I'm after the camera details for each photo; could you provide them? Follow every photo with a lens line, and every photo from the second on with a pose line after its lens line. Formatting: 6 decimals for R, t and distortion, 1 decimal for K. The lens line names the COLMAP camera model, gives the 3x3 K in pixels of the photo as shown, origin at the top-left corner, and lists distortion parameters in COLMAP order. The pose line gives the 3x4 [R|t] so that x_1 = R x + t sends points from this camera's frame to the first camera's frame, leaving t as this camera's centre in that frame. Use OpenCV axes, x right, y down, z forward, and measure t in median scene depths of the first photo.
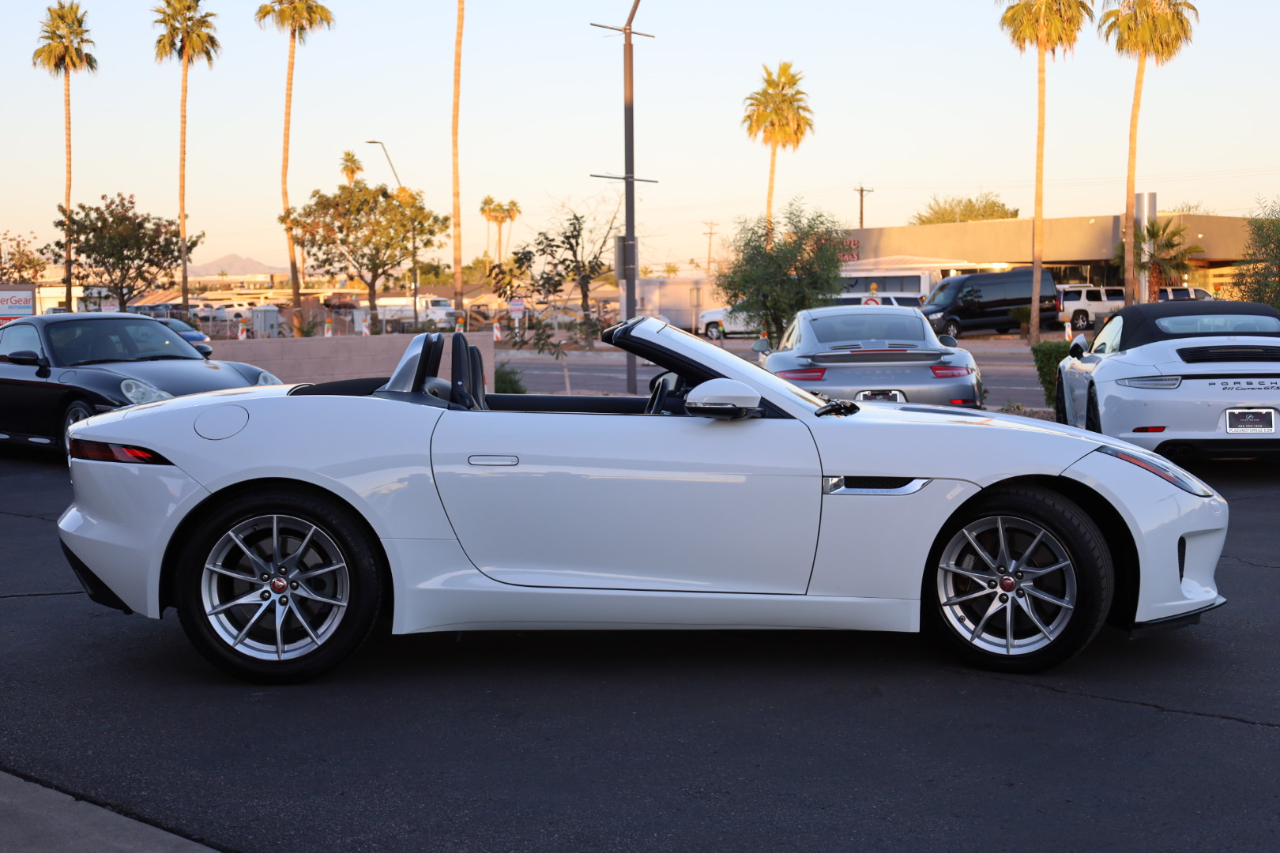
lens RADIAL K [[1698.2, 0, 611.7], [0, 1698.2, 423.7], [0, 0, 1]] dist [-0.033364, 0.056647]
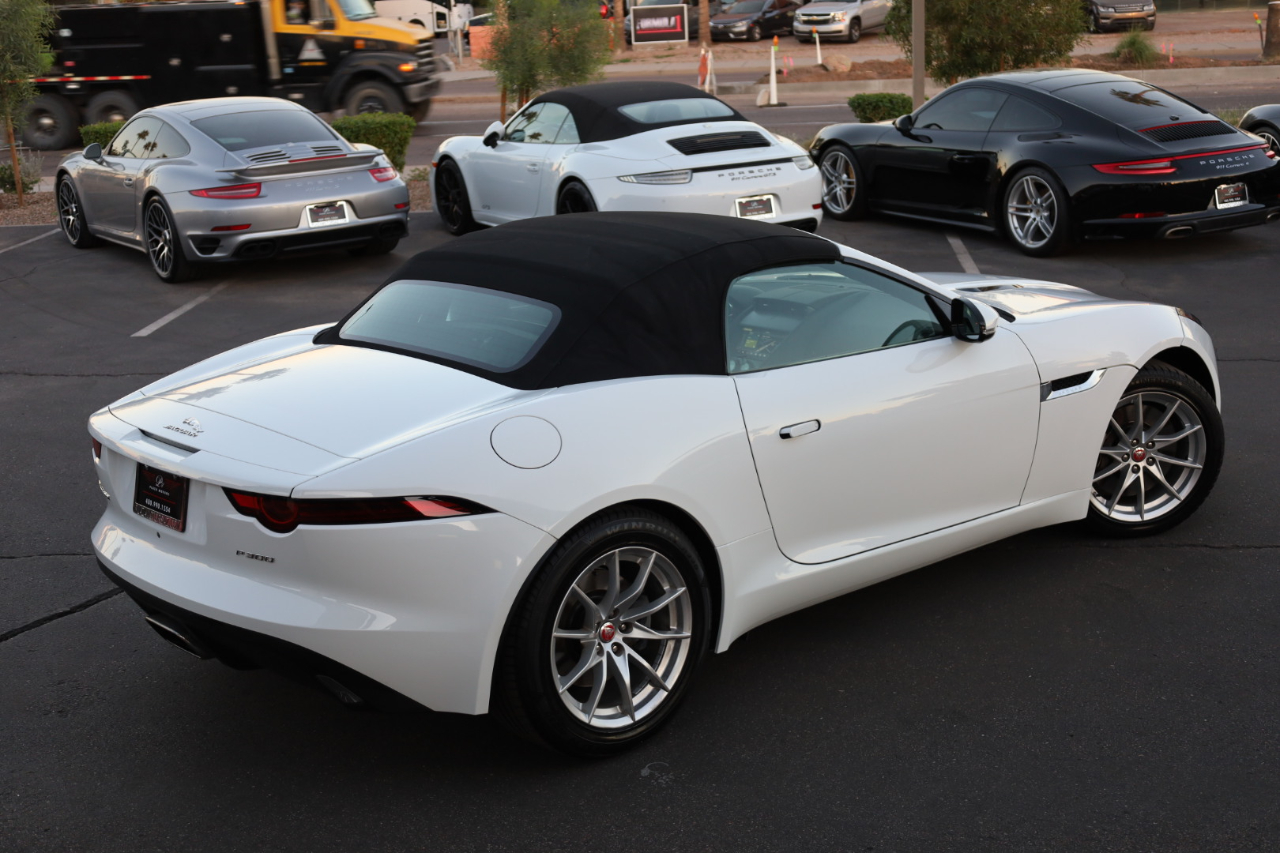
lens RADIAL K [[1735.7, 0, 640.0], [0, 1735.7, 426.5], [0, 0, 1]] dist [0.010814, 0.063561]
pose [[0.781713, -0.178713, 0.597483, -0.635937], [0.077419, 0.978459, 0.191376, -0.149190], [-0.618814, -0.103345, 0.778710, 0.360436]]
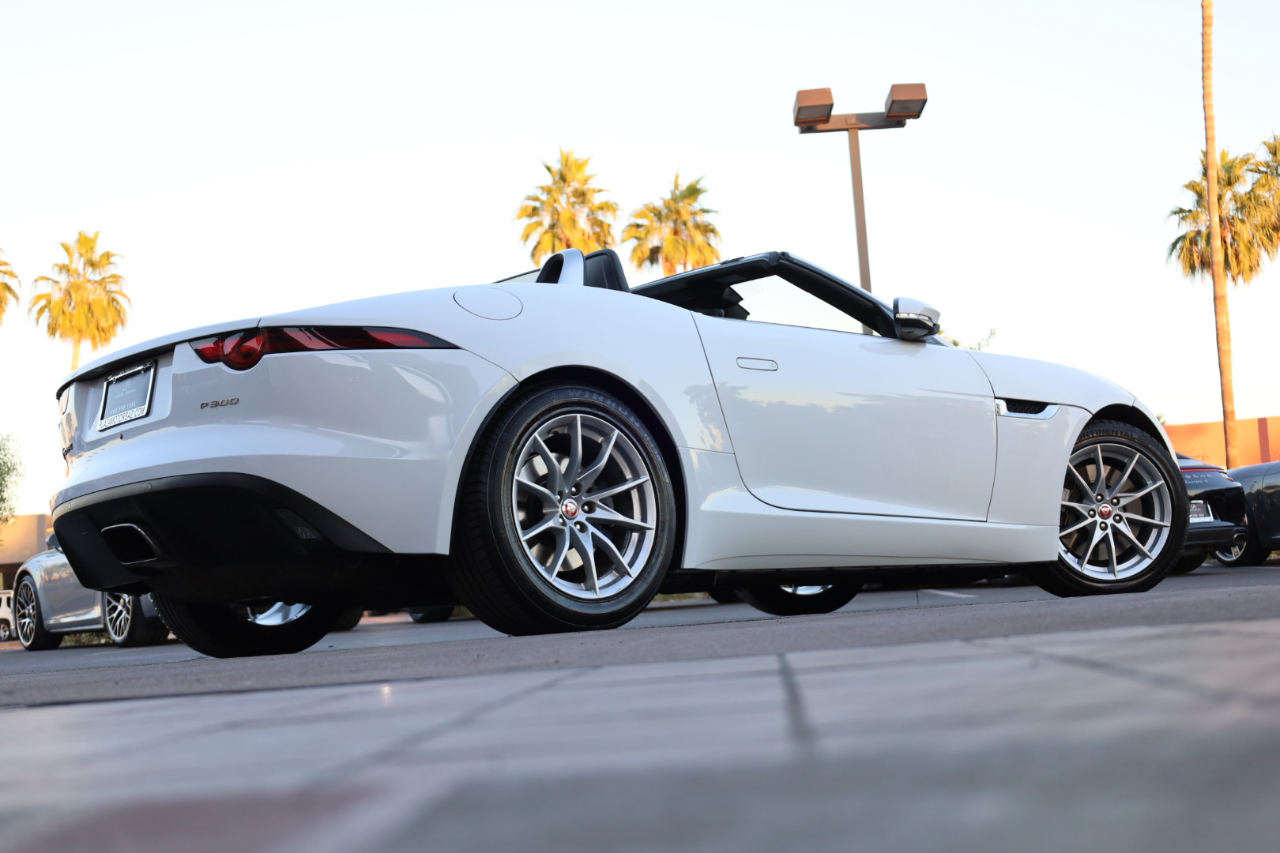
lens RADIAL K [[1775.9, 0, 640.0], [0, 1775.9, 426.5], [0, 0, 1]] dist [0.025411, 0.006343]
pose [[0.773400, 0.023292, 0.633491, -0.676967], [0.100767, 0.982102, -0.159130, 0.187412], [-0.625859, 0.186906, 0.757210, 0.341066]]
